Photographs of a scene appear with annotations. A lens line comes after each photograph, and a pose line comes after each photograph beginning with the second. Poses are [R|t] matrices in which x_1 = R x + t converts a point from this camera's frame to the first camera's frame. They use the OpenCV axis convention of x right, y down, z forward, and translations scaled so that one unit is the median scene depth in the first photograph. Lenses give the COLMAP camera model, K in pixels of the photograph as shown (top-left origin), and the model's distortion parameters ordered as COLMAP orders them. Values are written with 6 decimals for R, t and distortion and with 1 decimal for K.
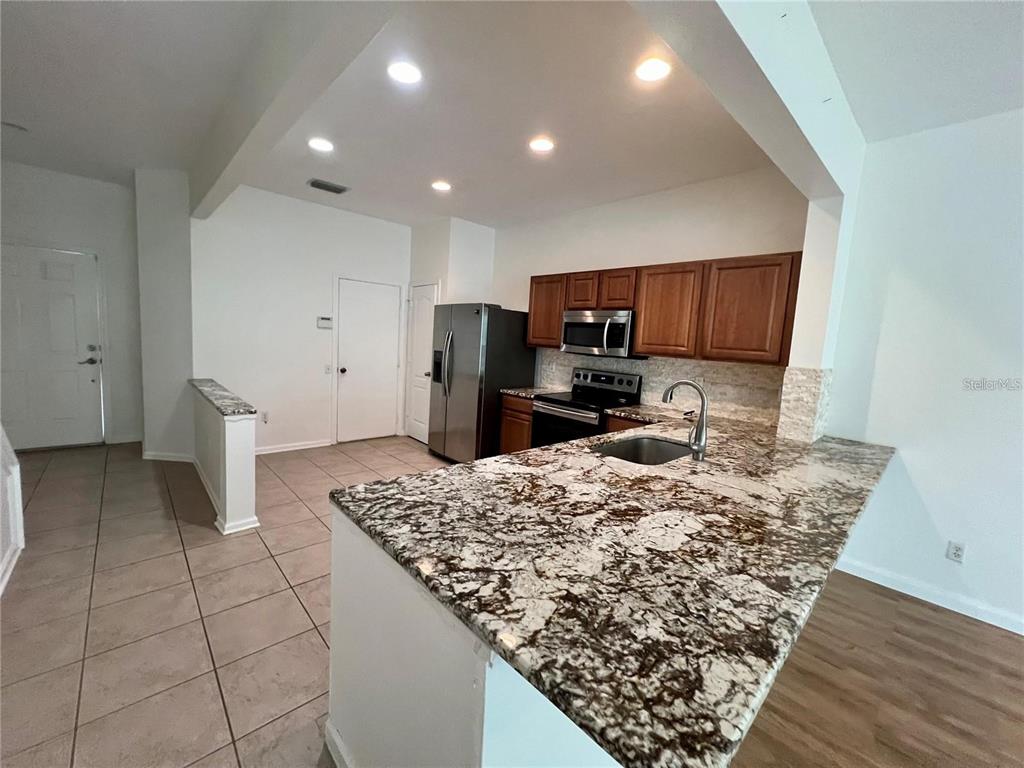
lens RADIAL K [[412.8, 0, 513.1], [0, 412.8, 384.5], [0, 0, 1]] dist [-0.001049, 0.000149]
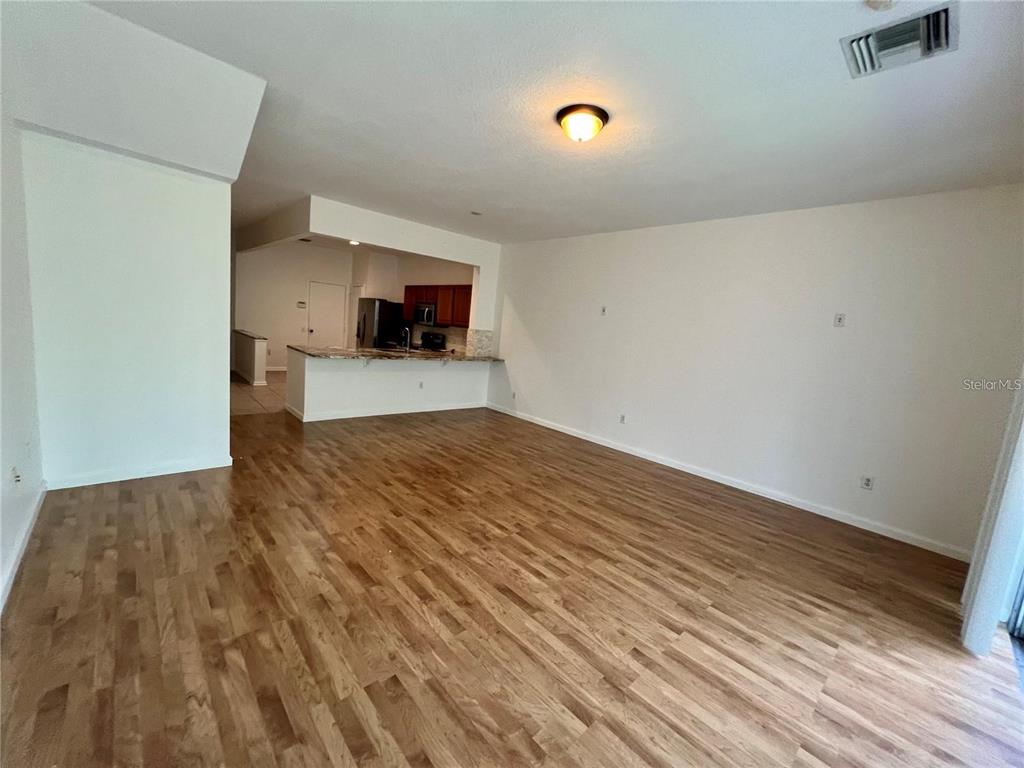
lens RADIAL K [[412.8, 0, 507.7], [0, 412.8, 383.2], [0, 0, 1]] dist [-0.001049, 0.000149]
pose [[0.999092, 0.042404, -0.004162, 0.941669], [-0.042311, 0.998900, 0.020191, 0.243516], [0.005014, -0.019996, 0.999787, -1.653426]]
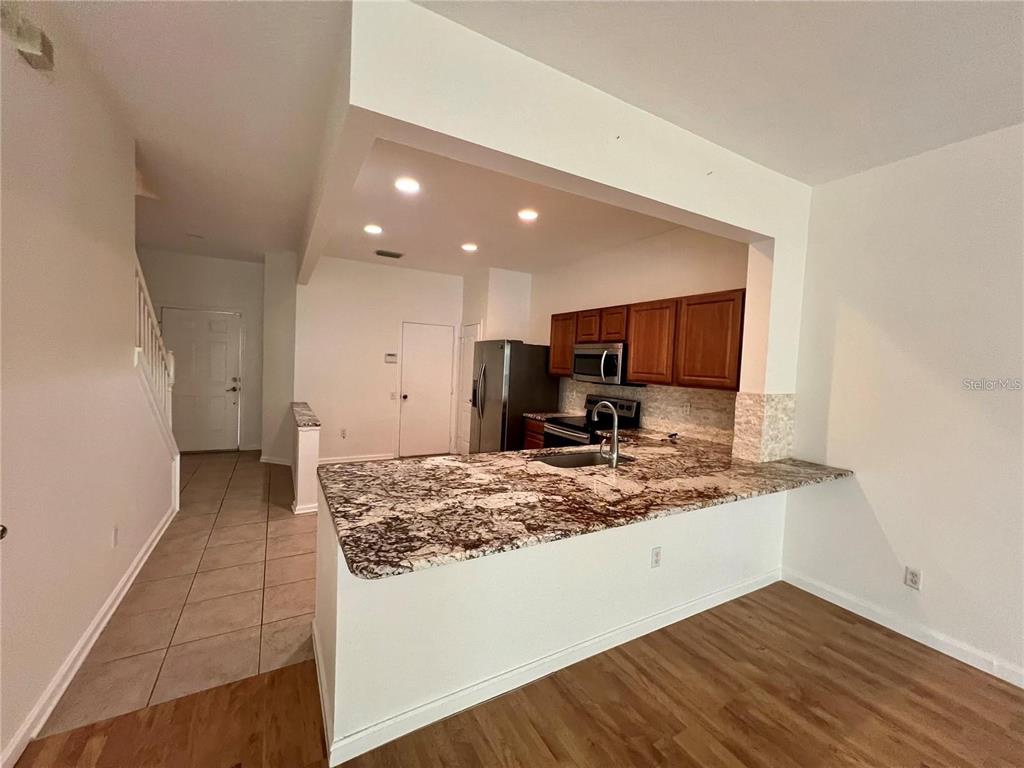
lens RADIAL K [[412.8, 0, 509.9], [0, 412.8, 384.1], [0, 0, 1]] dist [-0.001049, 0.000149]
pose [[0.971522, -0.004126, -0.236914, 0.336166], [-0.013269, 0.997332, -0.071781, 0.022560], [0.236578, 0.072880, 0.968875, -0.202562]]
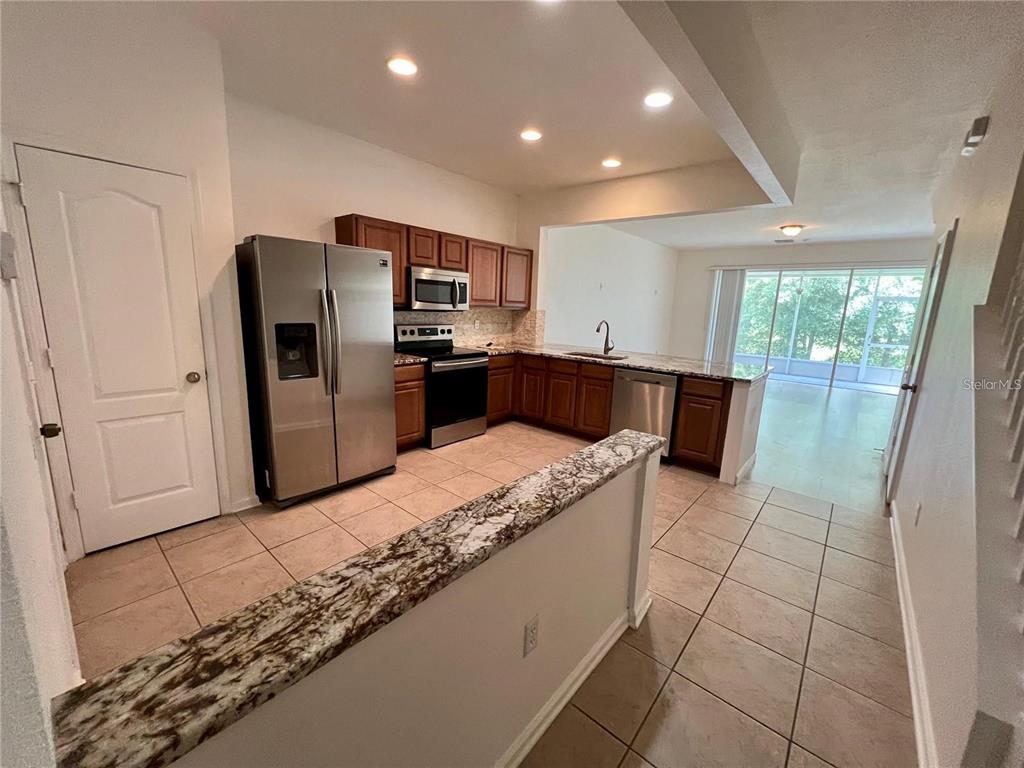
lens RADIAL K [[412.8, 0, 511.0], [0, 412.8, 382.7], [0, 0, 1]] dist [-0.001049, 0.000149]
pose [[-0.105620, -0.248695, 0.962806, -1.350488], [0.062456, 0.964651, 0.256023, -0.225679], [-0.992443, 0.087174, -0.086354, 1.336624]]
